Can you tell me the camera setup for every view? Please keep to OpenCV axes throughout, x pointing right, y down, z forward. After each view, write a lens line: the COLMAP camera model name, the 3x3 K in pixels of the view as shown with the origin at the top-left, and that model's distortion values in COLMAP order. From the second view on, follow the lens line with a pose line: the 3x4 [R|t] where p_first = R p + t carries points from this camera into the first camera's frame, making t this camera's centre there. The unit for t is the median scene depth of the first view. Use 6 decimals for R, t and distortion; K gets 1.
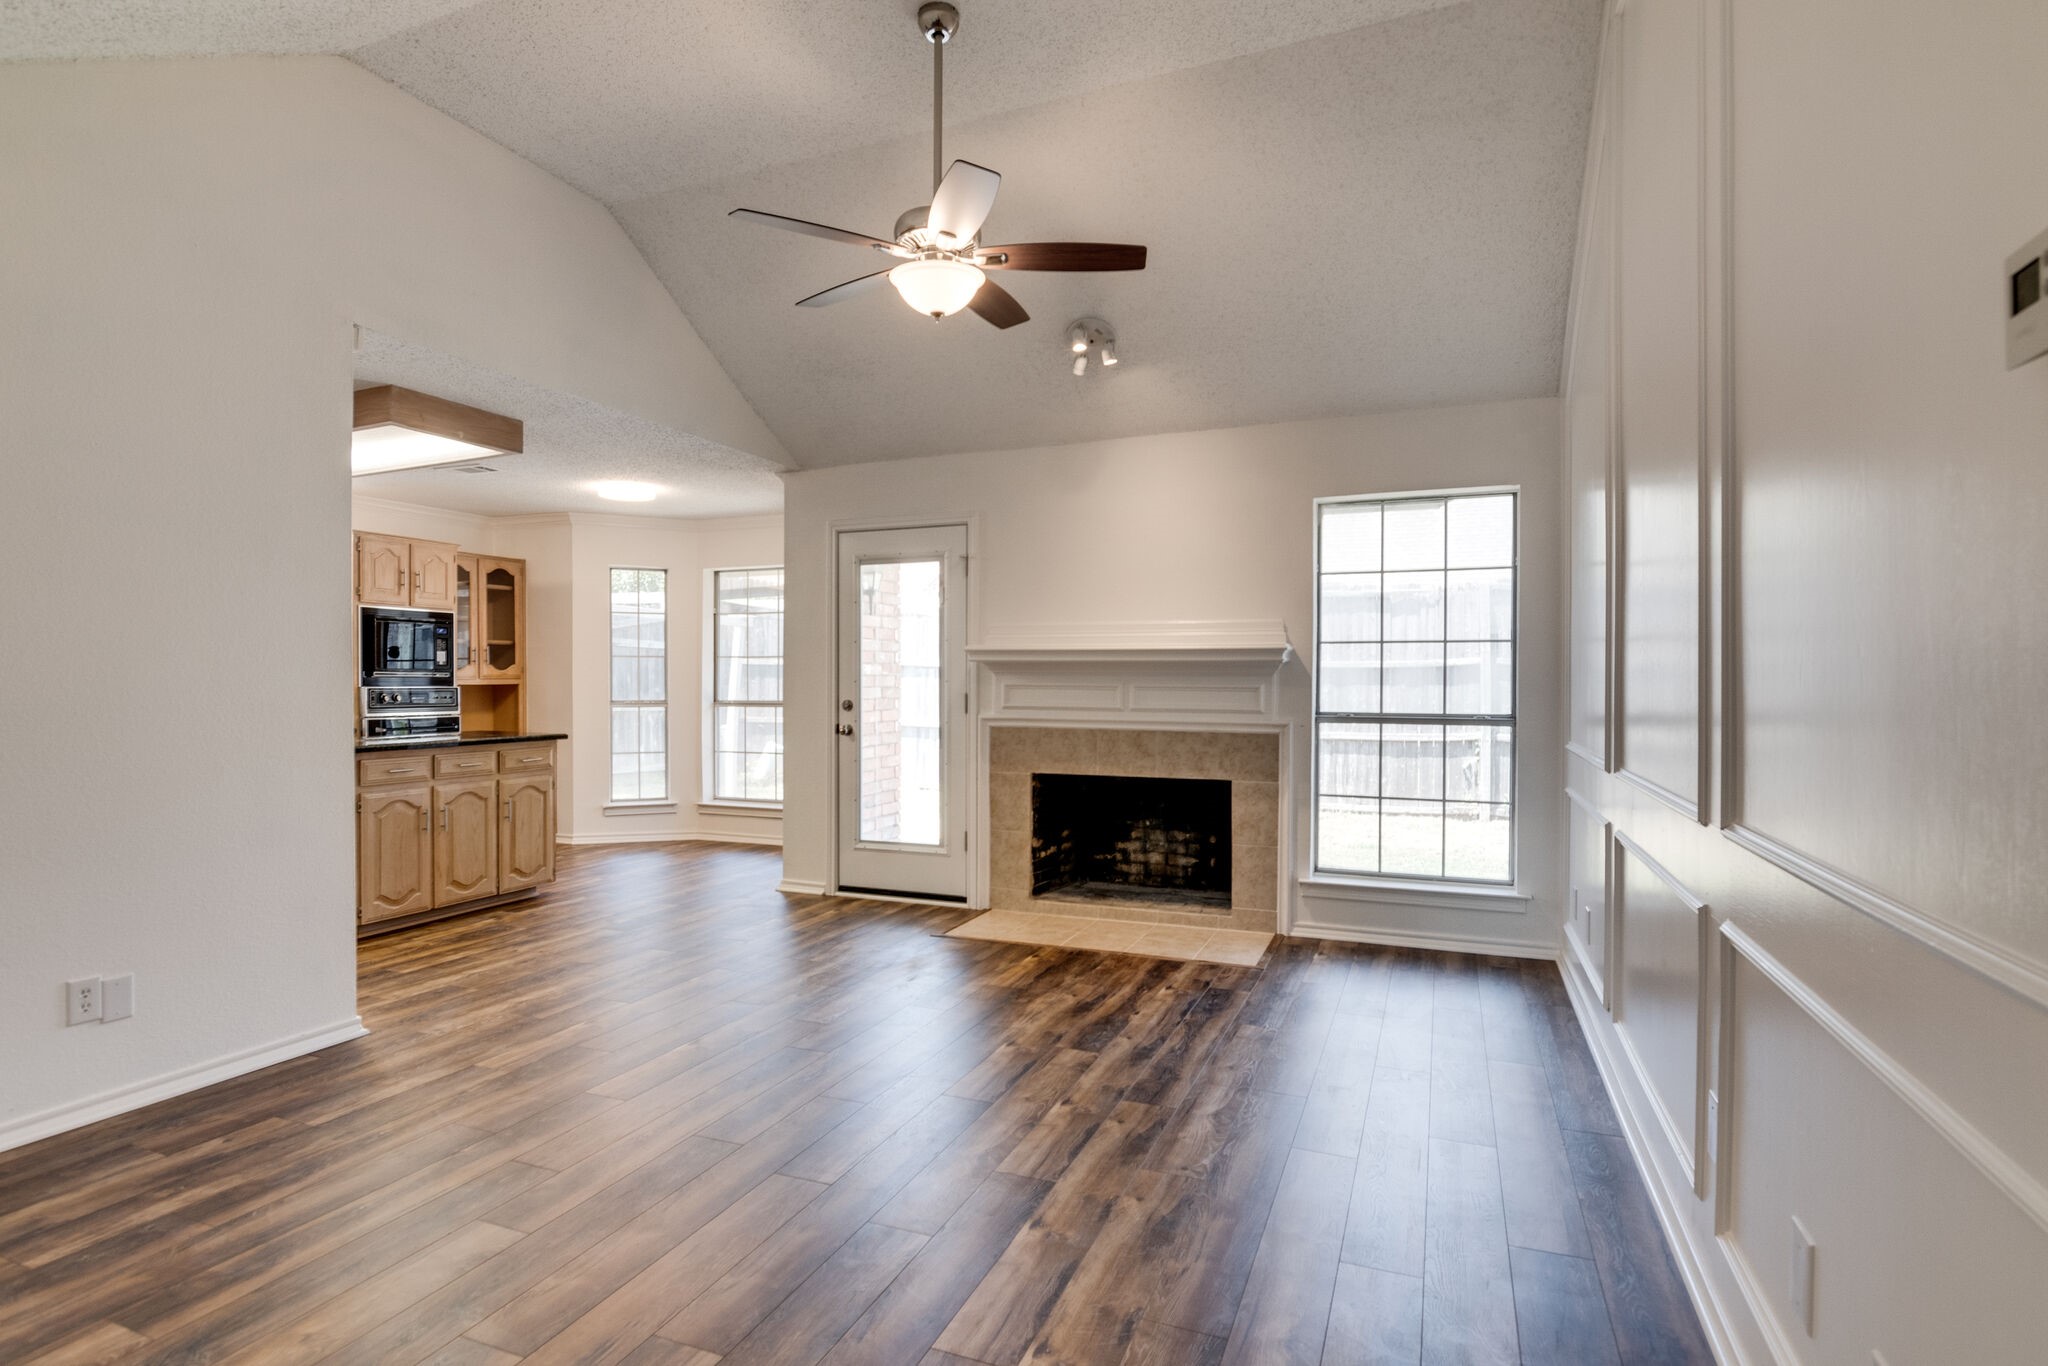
lens RADIAL K [[1078.7, 0, 1044.5], [0, 1078.7, 644.9], [0, 0, 1]] dist [-0.016069, -0.001806]
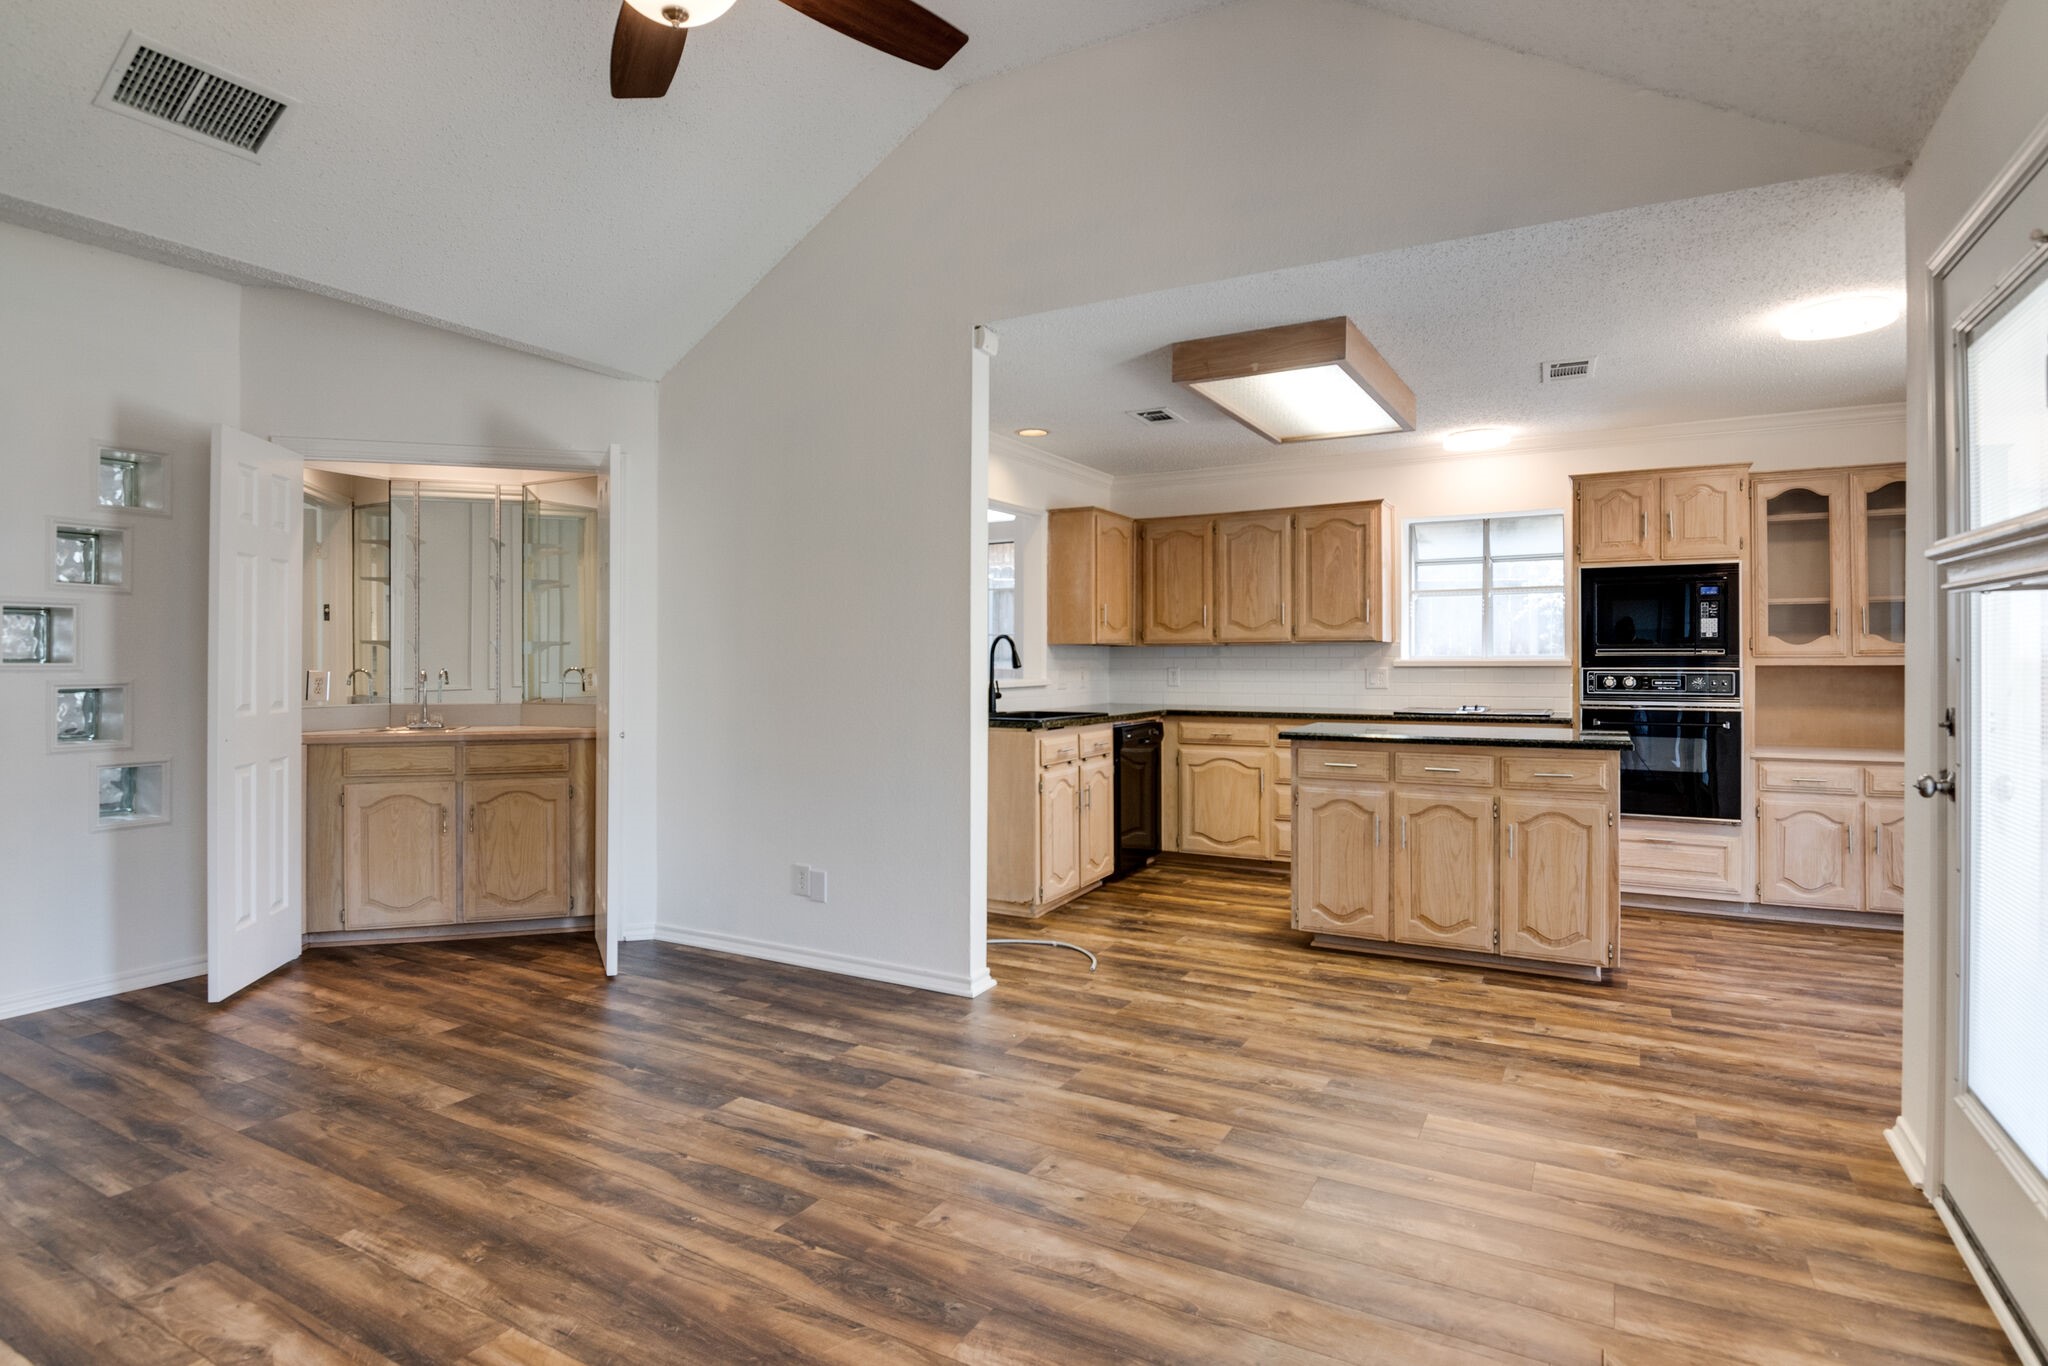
lens RADIAL K [[1078.7, 0, 985.8], [0, 1078.7, 653.4], [0, 0, 1]] dist [-0.016069, -0.001806]
pose [[-0.166658, -0.006213, -0.985995, 0.279989], [0.034618, 0.999327, -0.012148, 0.026416], [0.985407, -0.036157, -0.166330, 0.817817]]
